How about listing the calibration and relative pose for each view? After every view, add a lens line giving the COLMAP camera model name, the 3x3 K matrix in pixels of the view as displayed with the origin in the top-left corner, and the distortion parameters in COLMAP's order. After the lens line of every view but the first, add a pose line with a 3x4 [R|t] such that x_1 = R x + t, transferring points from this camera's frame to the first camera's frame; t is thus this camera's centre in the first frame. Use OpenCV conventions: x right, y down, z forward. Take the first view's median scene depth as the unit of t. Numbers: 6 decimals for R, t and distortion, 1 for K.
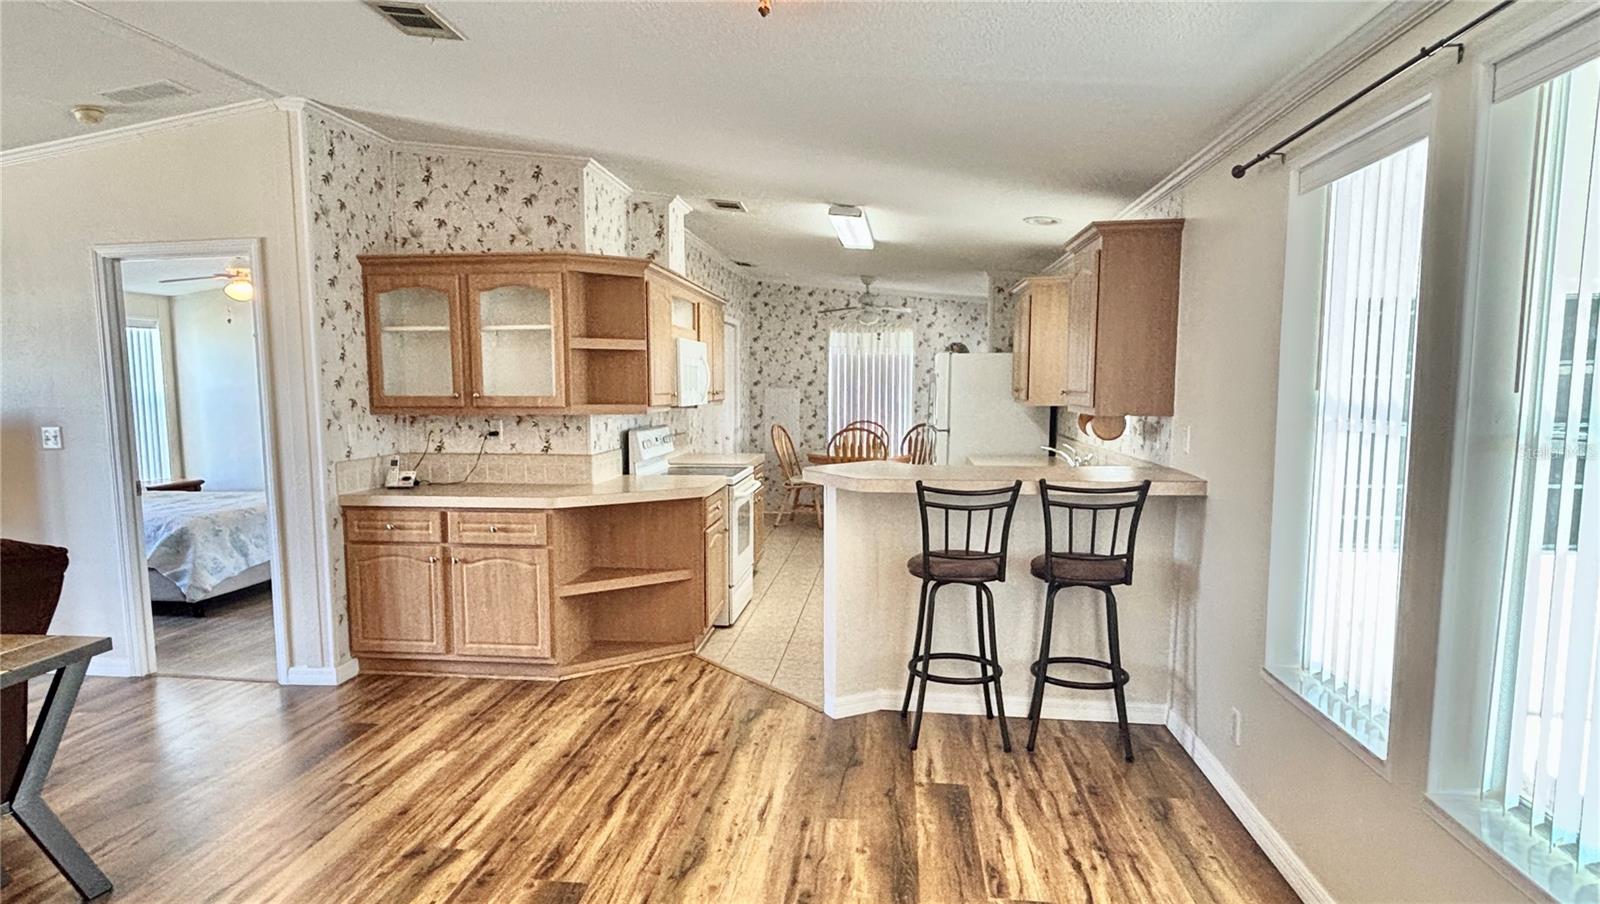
lens RADIAL K [[940.3, 0, 762.4], [0, 940.3, 484.3], [0, 0, 1]] dist [0.026069, -0.022612]
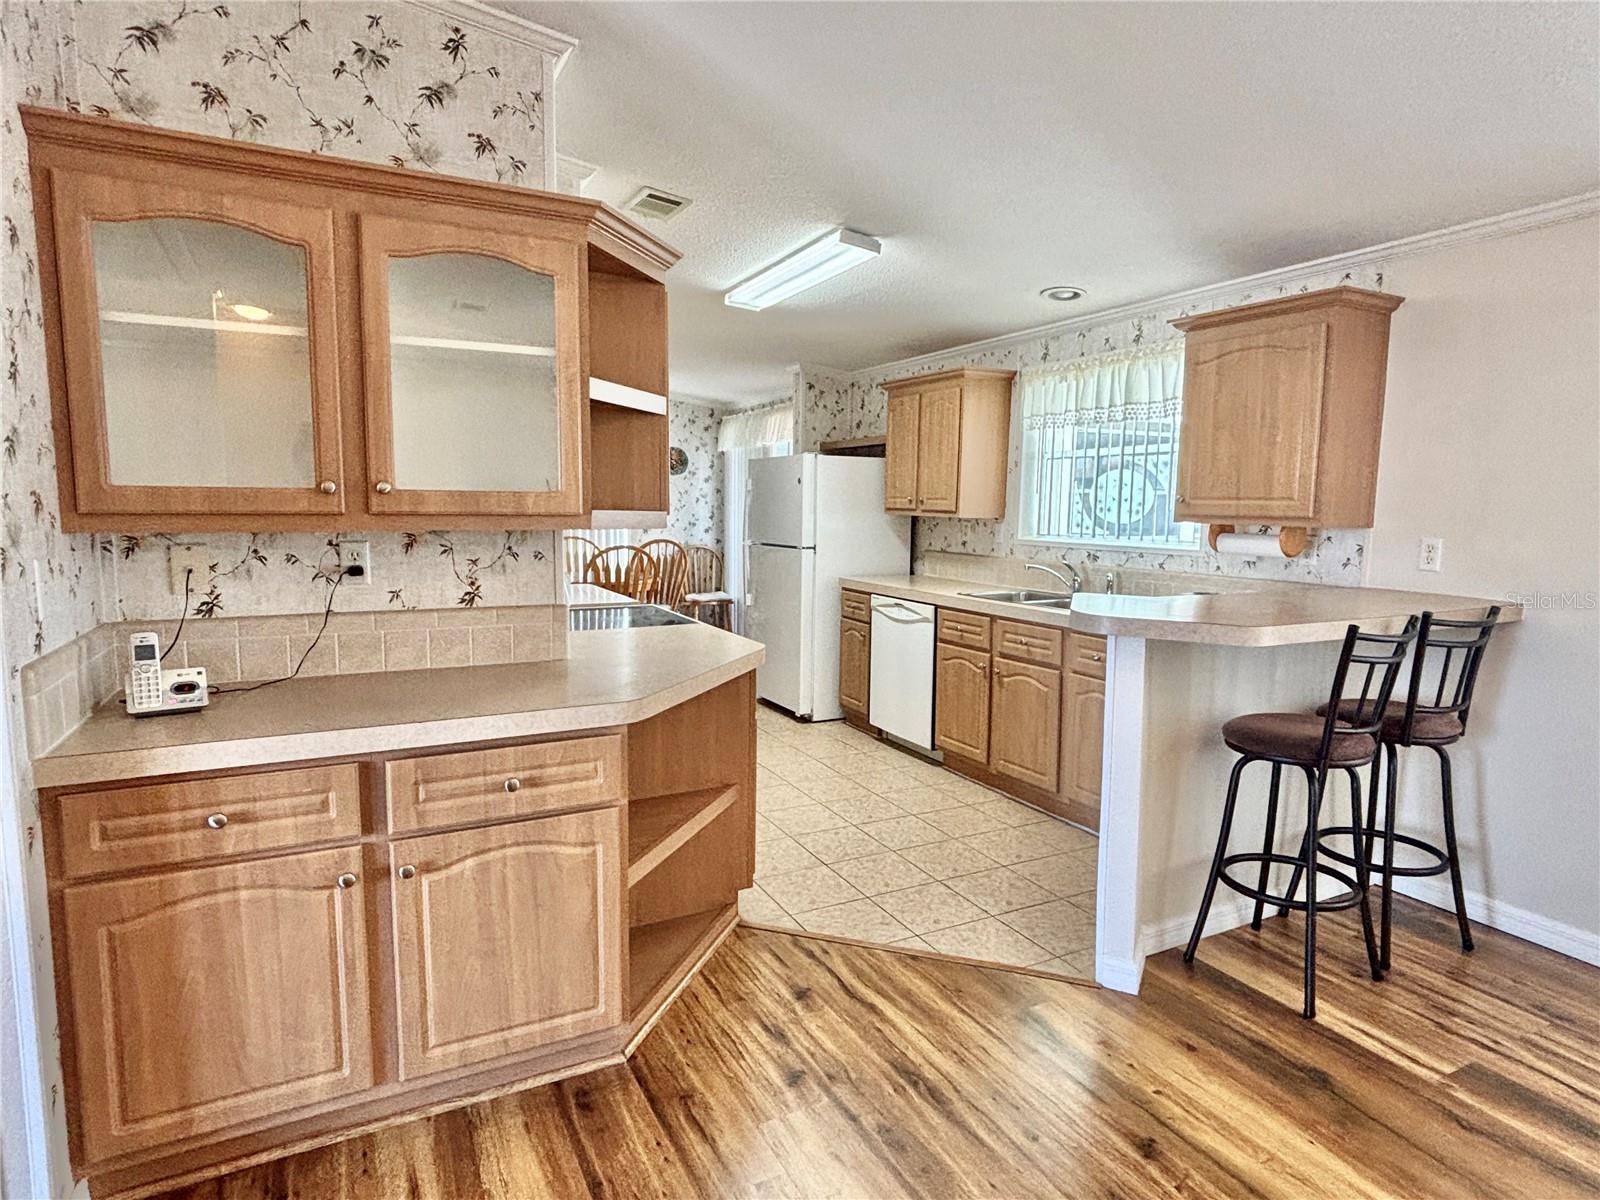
lens RADIAL K [[892.7, 0, 805.3], [0, 892.7, 597.5], [0, 0, 1]] dist [0.005350, -0.011038]
pose [[0.811643, -0.048535, 0.582134, -0.404021], [0.047237, 0.998732, 0.017408, -0.041586], [-0.582241, 0.013370, 0.812906, 0.555330]]
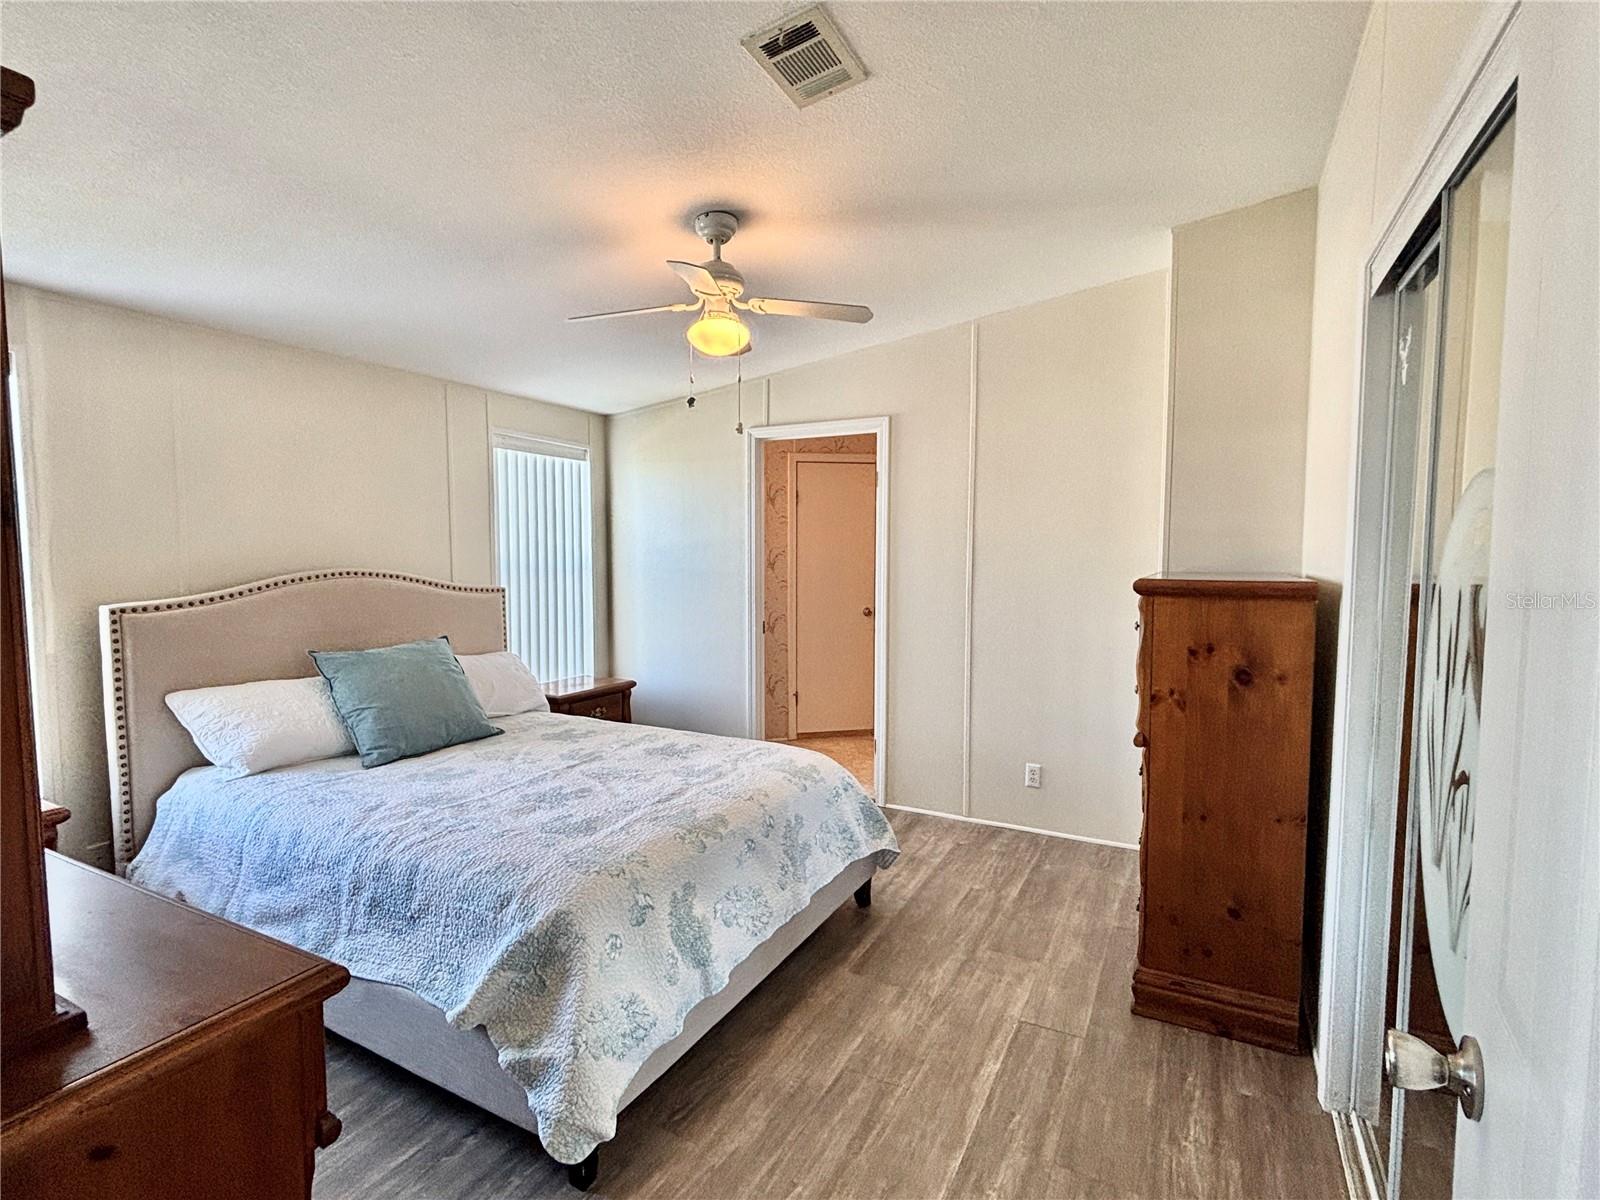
lens RADIAL K [[770.8, 0, 800.9], [0, 770.8, 604.8], [0, 0, 1]] dist [0.001757, 0.000070]
pose [[0.943731, 0.028433, -0.329488, -0.569977], [-0.042516, 0.998461, -0.035612, -0.086180], [0.327969, 0.047616, 0.943488, 0.987242]]
